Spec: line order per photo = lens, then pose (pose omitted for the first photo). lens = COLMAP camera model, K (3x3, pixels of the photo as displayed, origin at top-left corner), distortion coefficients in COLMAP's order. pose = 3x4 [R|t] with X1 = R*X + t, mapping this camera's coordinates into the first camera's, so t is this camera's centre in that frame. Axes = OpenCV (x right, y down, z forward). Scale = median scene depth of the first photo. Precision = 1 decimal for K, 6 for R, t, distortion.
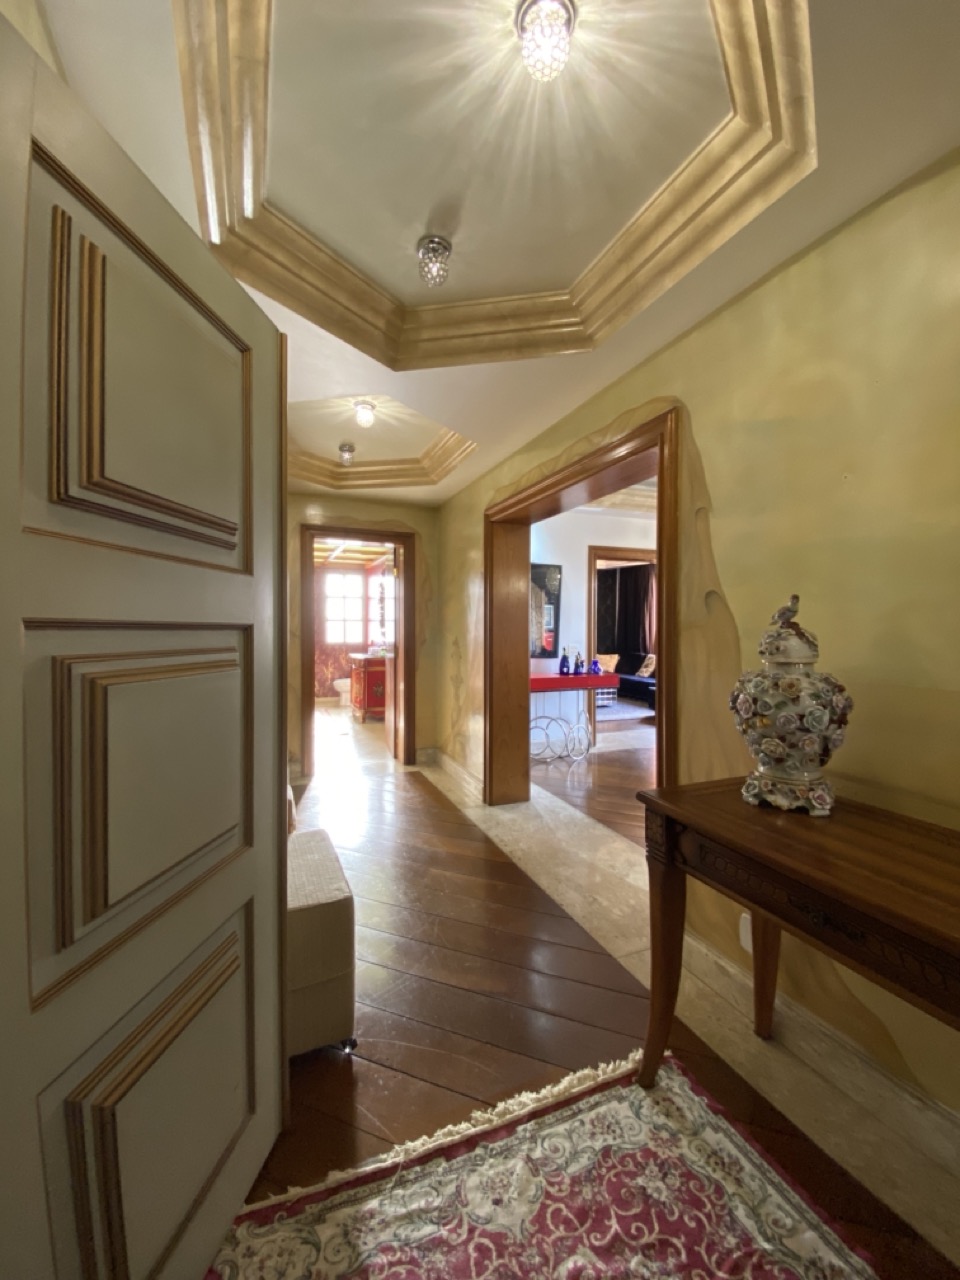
lens RADIAL K [[516.6, 0, 477.2], [0, 516.6, 634.6], [0, 0, 1]] dist [0.041677, -0.029519]
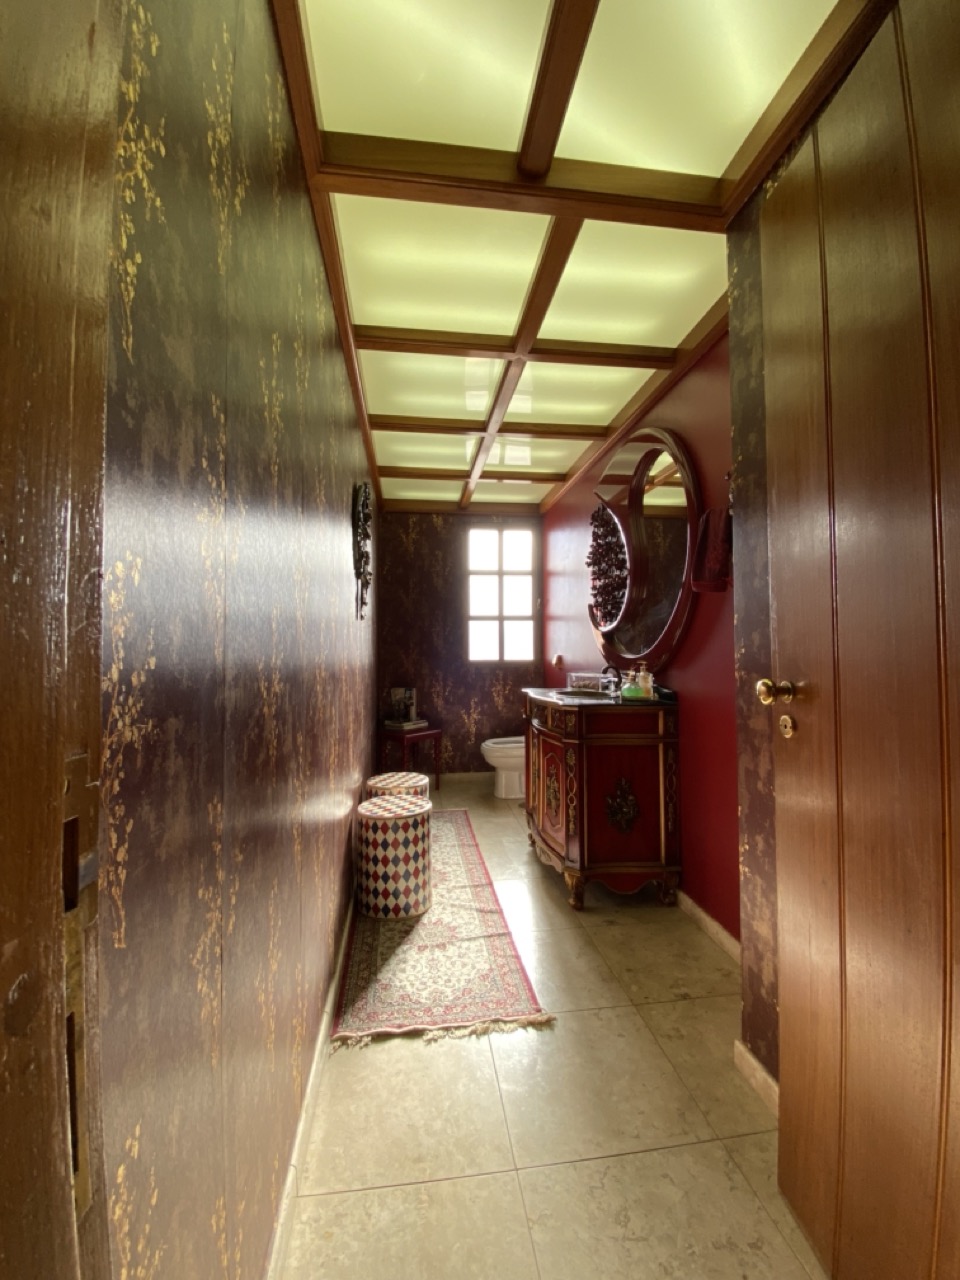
lens RADIAL K [[516.6, 0, 477.2], [0, 516.6, 634.6], [0, 0, 1]] dist [0.041677, -0.029519]
pose [[0.964439, -0.012412, -0.264015, -0.149510], [-0.000327, 0.998840, -0.048153, 0.013511], [0.264307, 0.046527, 0.963316, 0.521590]]
